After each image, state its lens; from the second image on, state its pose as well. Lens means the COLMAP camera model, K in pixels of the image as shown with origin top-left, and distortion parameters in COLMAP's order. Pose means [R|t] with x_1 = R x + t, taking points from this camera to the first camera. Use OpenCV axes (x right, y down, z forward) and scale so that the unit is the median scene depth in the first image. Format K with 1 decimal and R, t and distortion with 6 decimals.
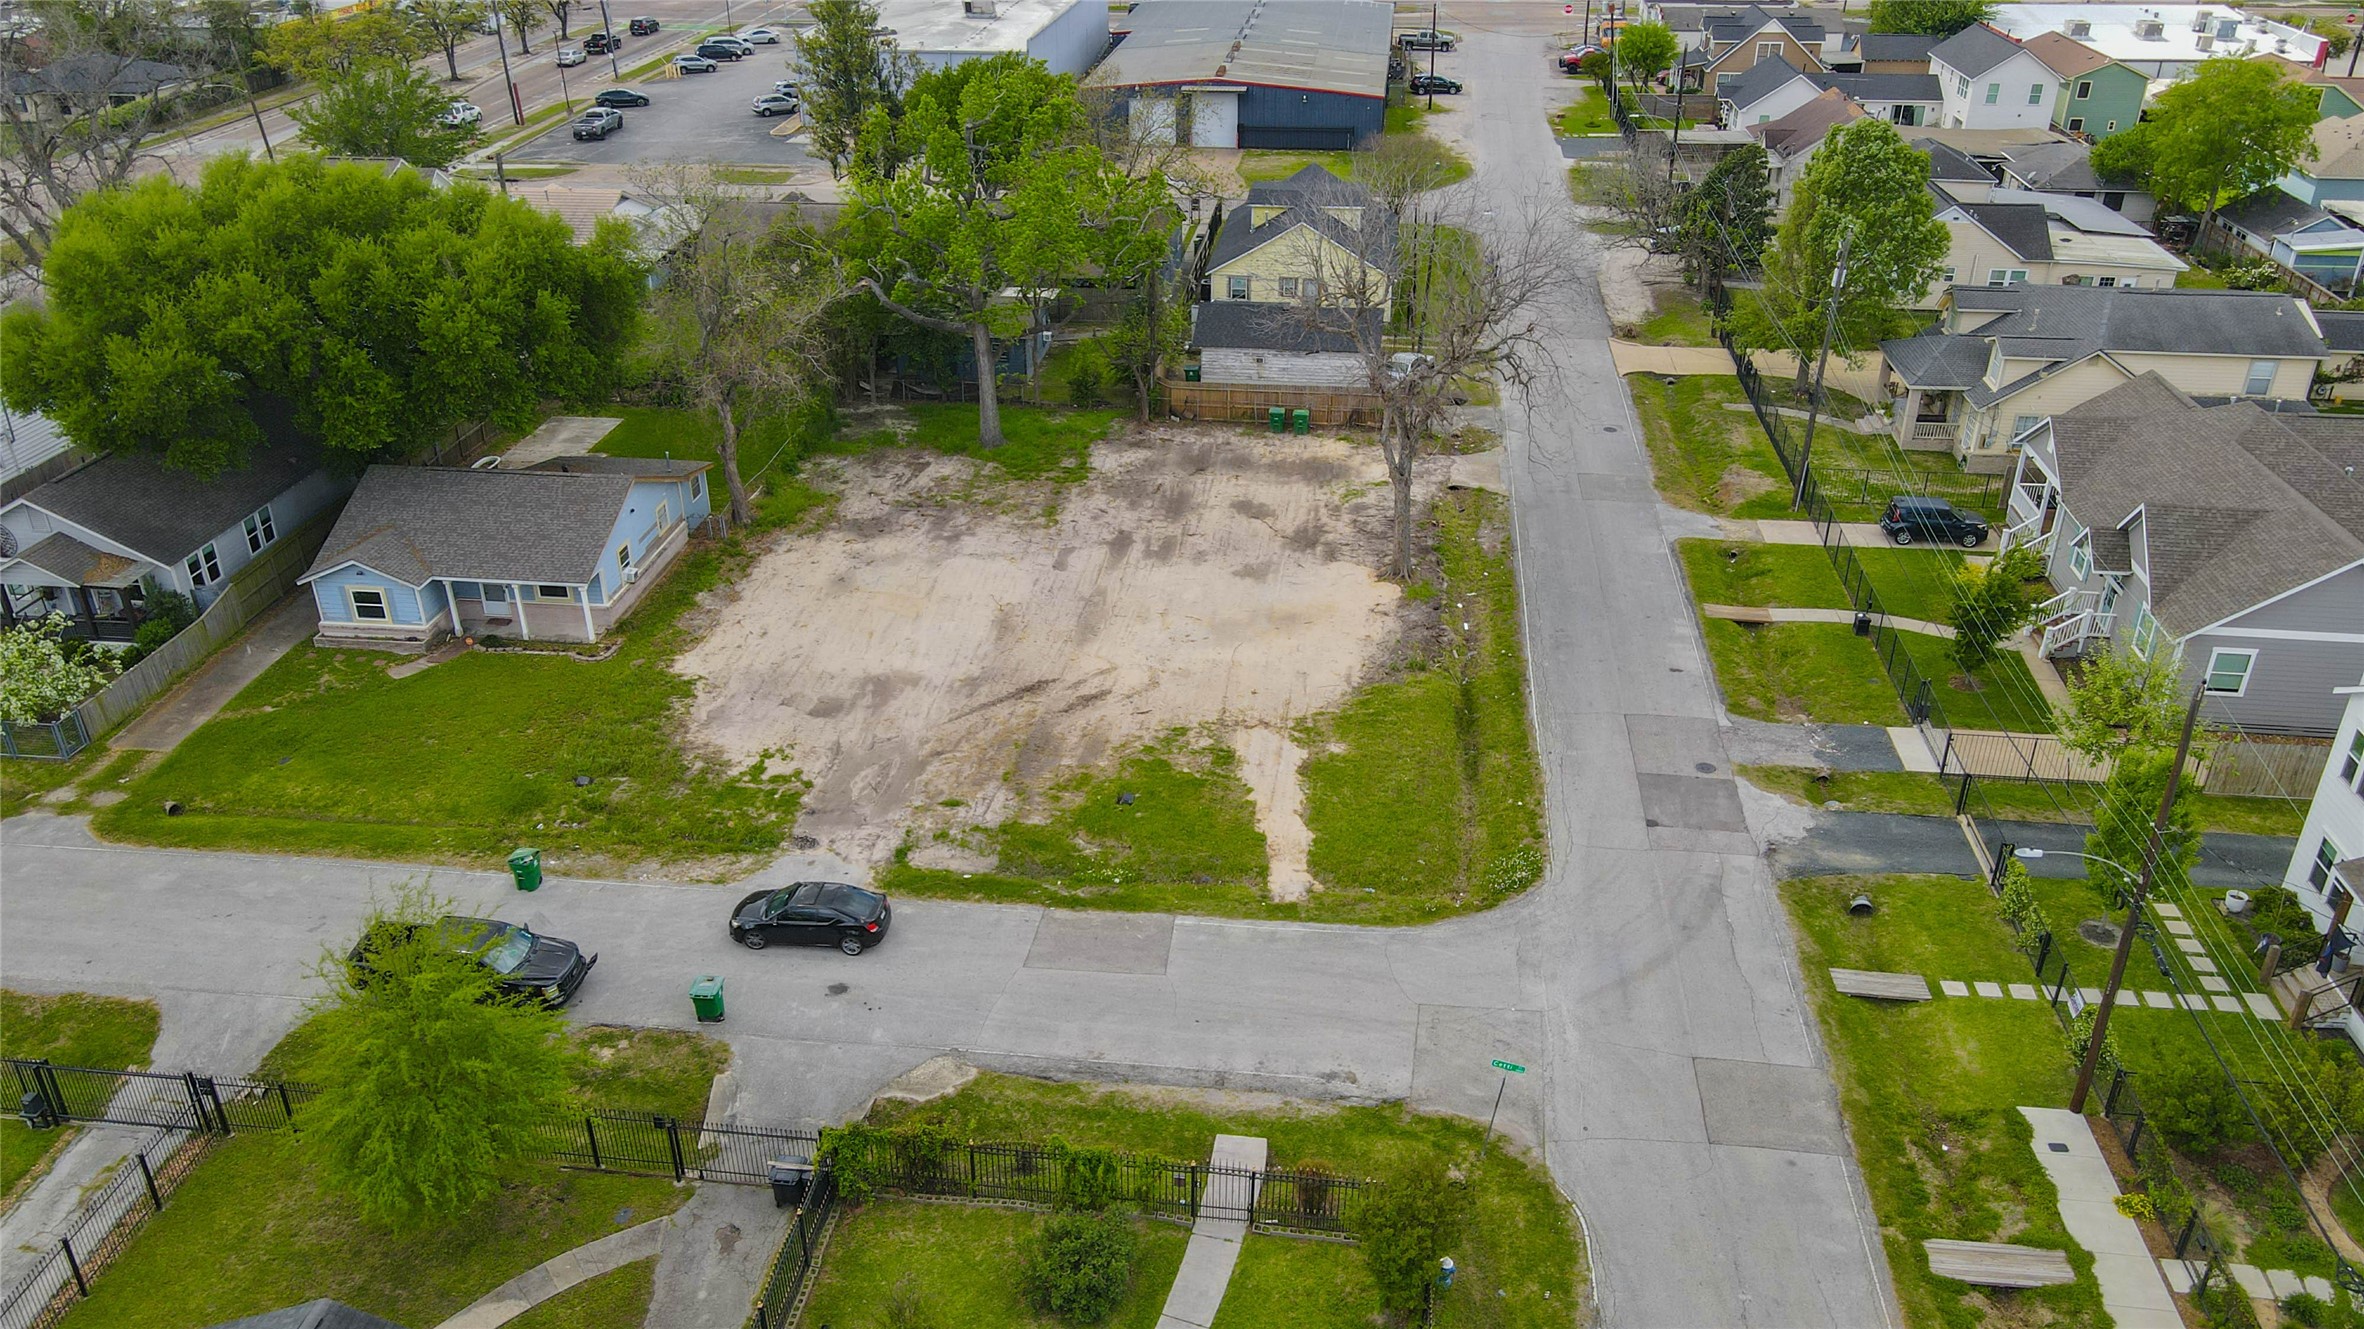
lens RADIAL K [[1767.7, 0, 1181.2], [0, 1767.7, 654.6], [0, 0, 1]] dist [-0.010885, 0.039486]
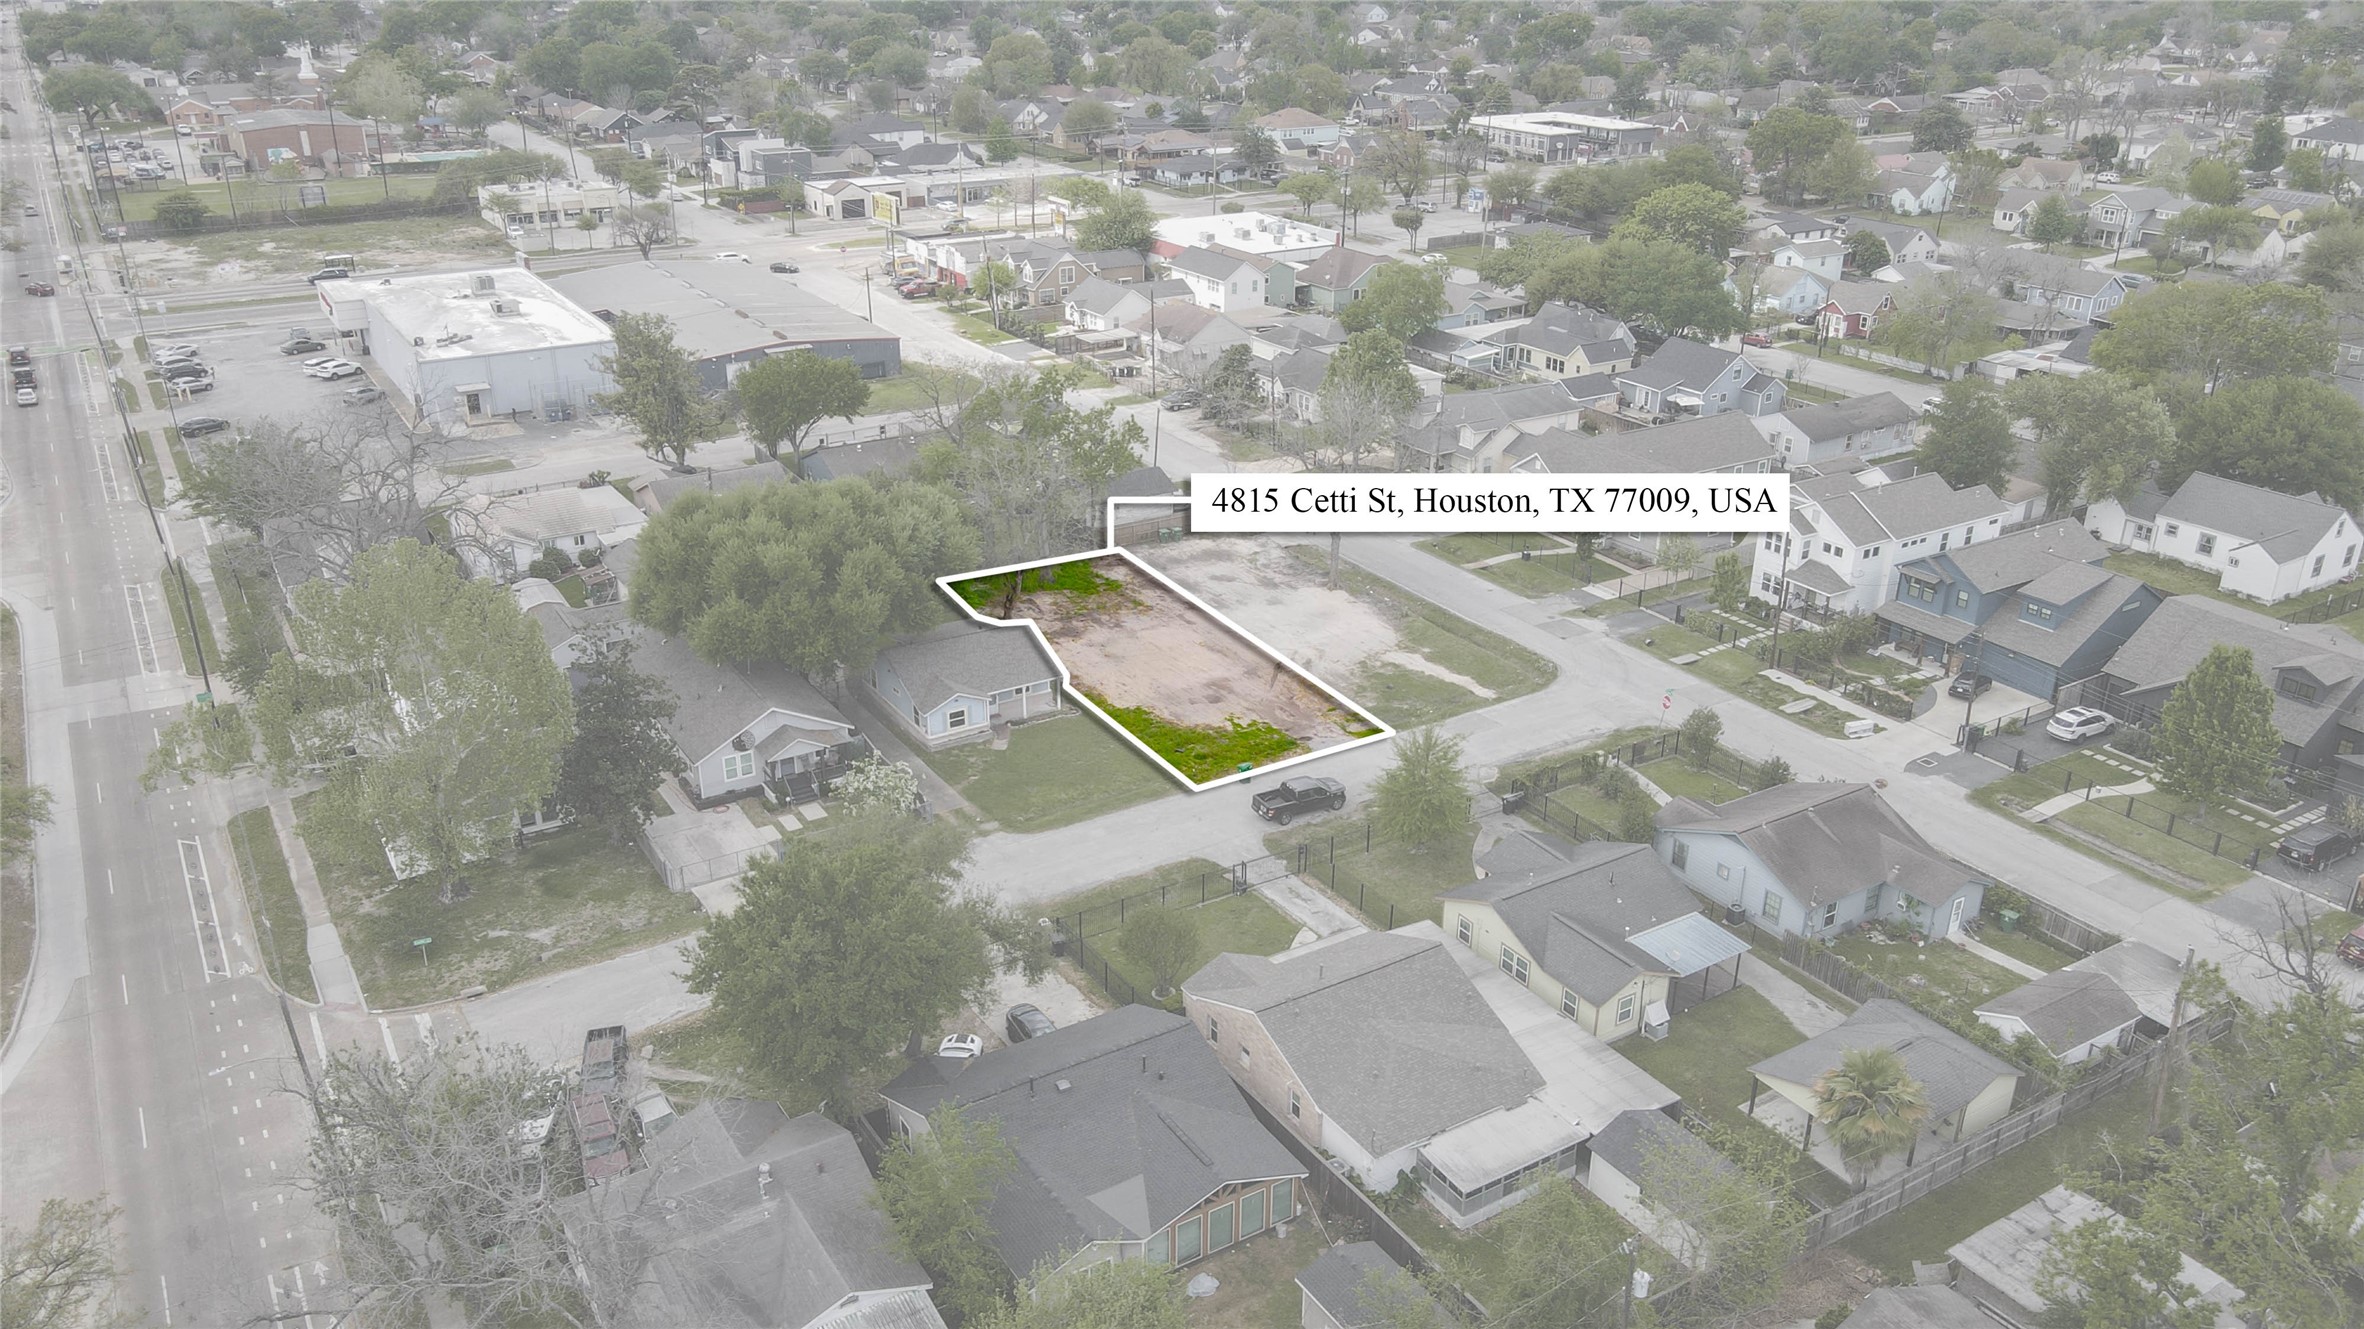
lens RADIAL K [[1767.7, 0, 1182.2], [0, 1767.7, 663.9], [0, 0, 1]] dist [-0.010885, 0.039486]
pose [[0.778637, -0.238897, 0.580217, -1.280078], [0.281354, 0.959445, 0.017469, -0.048108], [-0.560860, 0.149644, 0.814274, -0.544240]]
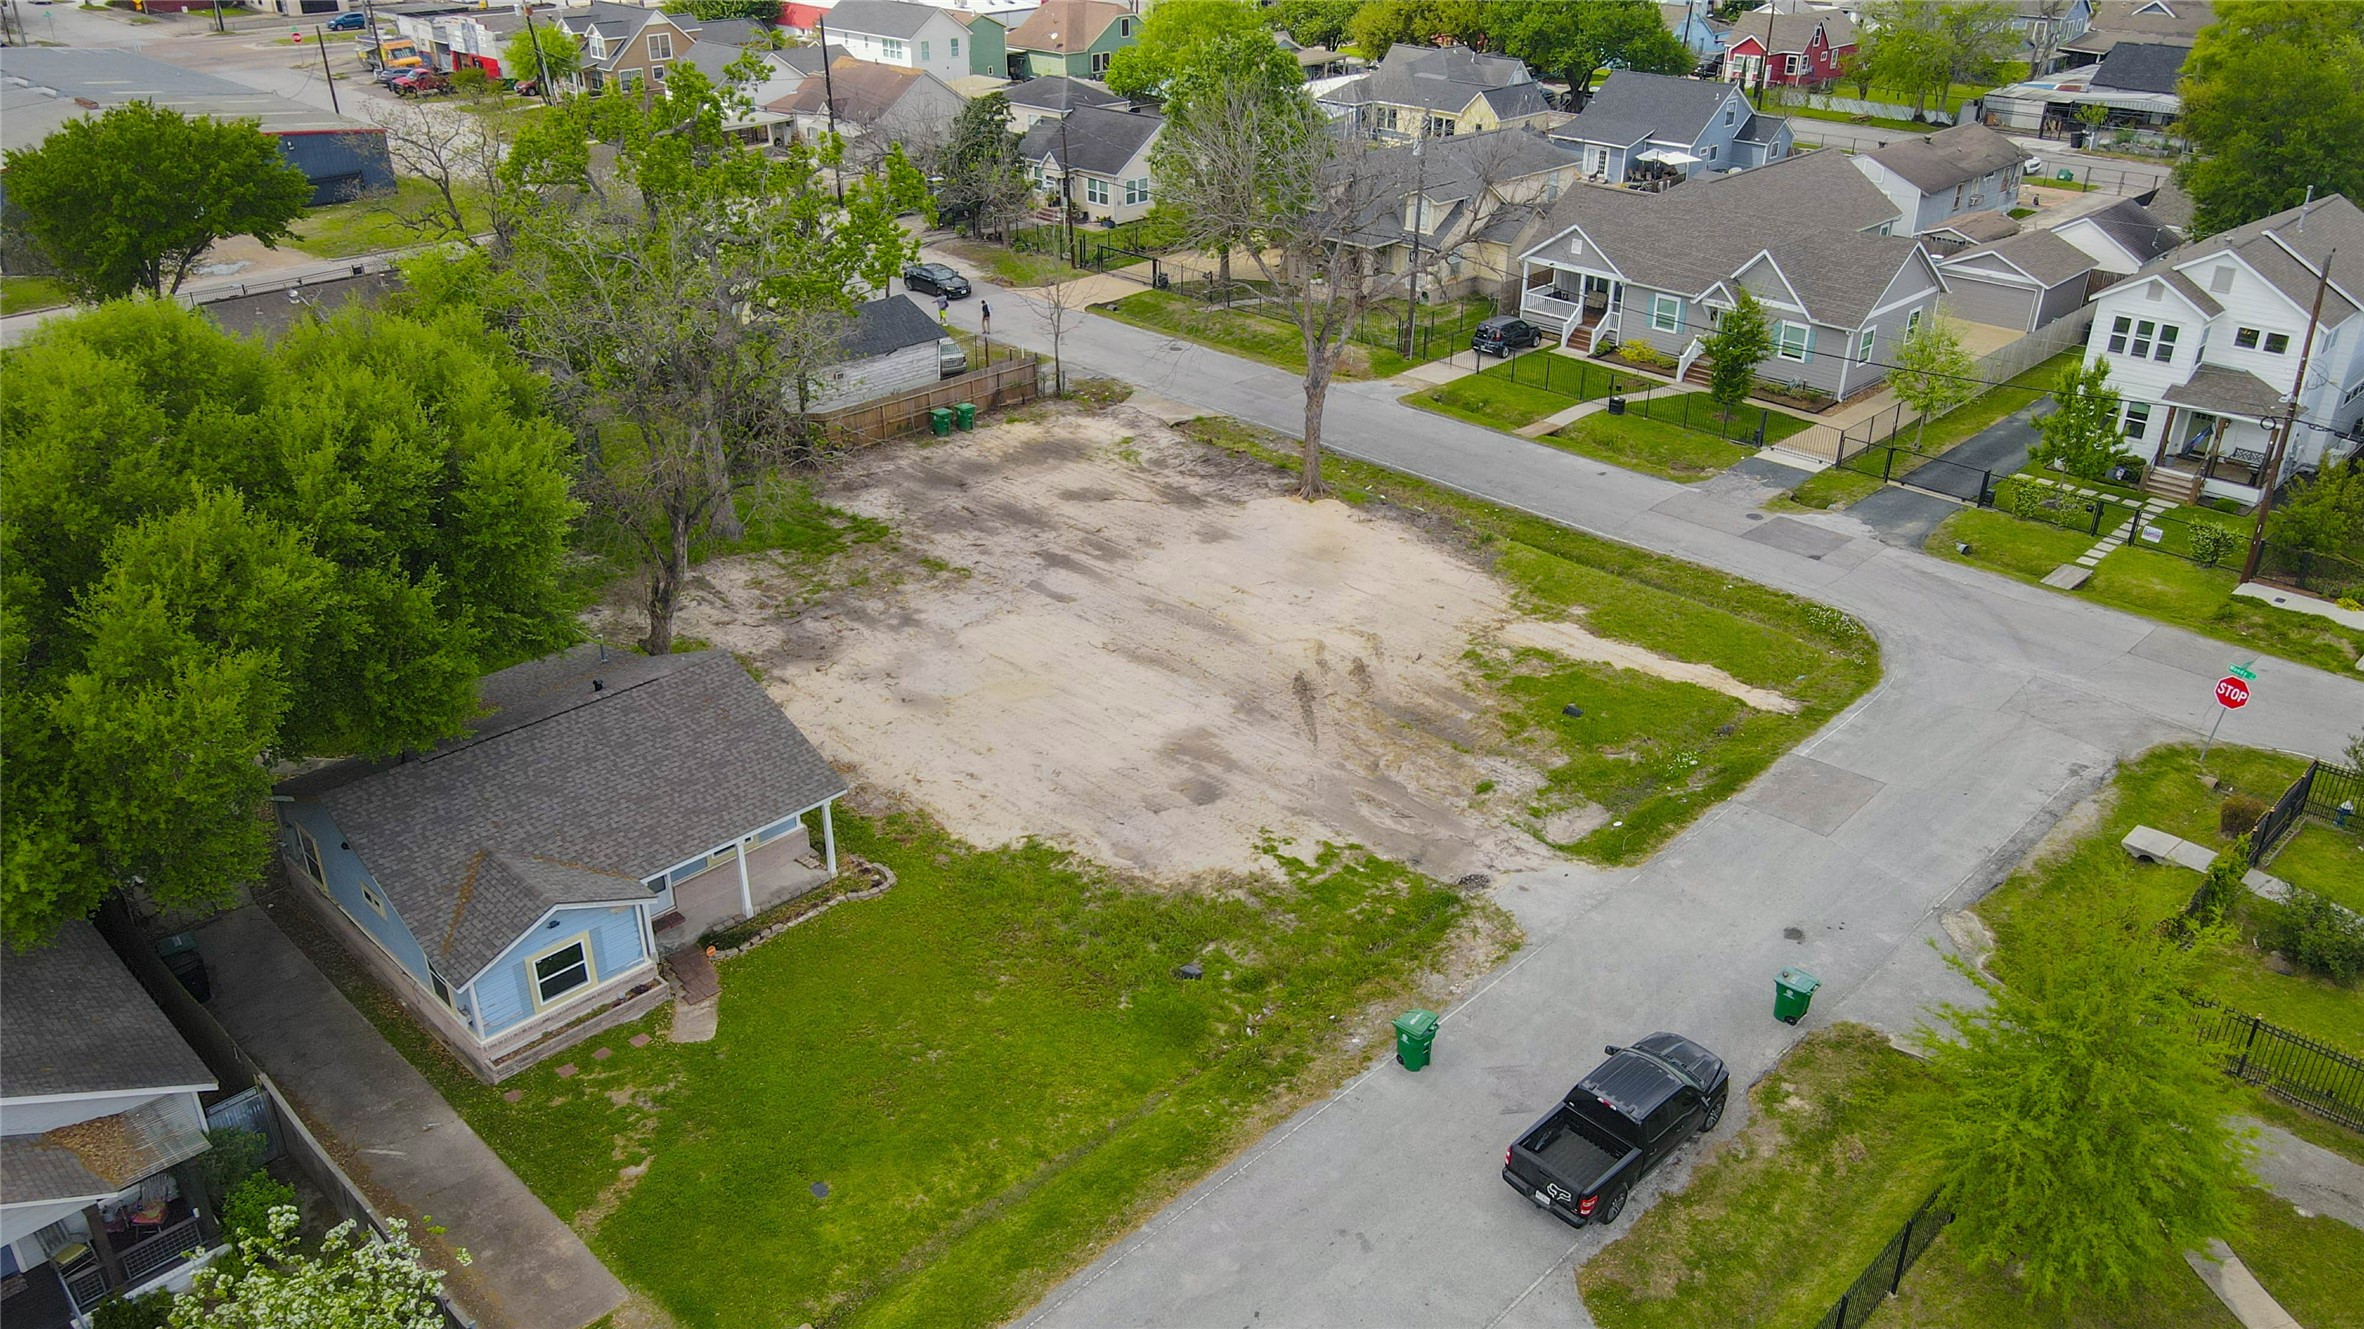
lens RADIAL K [[1767.7, 0, 1183.9], [0, 1767.7, 660.4], [0, 0, 1]] dist [-0.010885, 0.039486]
pose [[0.611656, -0.347594, 0.710673, -0.721720], [0.360959, 0.921972, 0.140275, -0.134461], [-0.703979, 0.170723, 0.689396, 0.413024]]
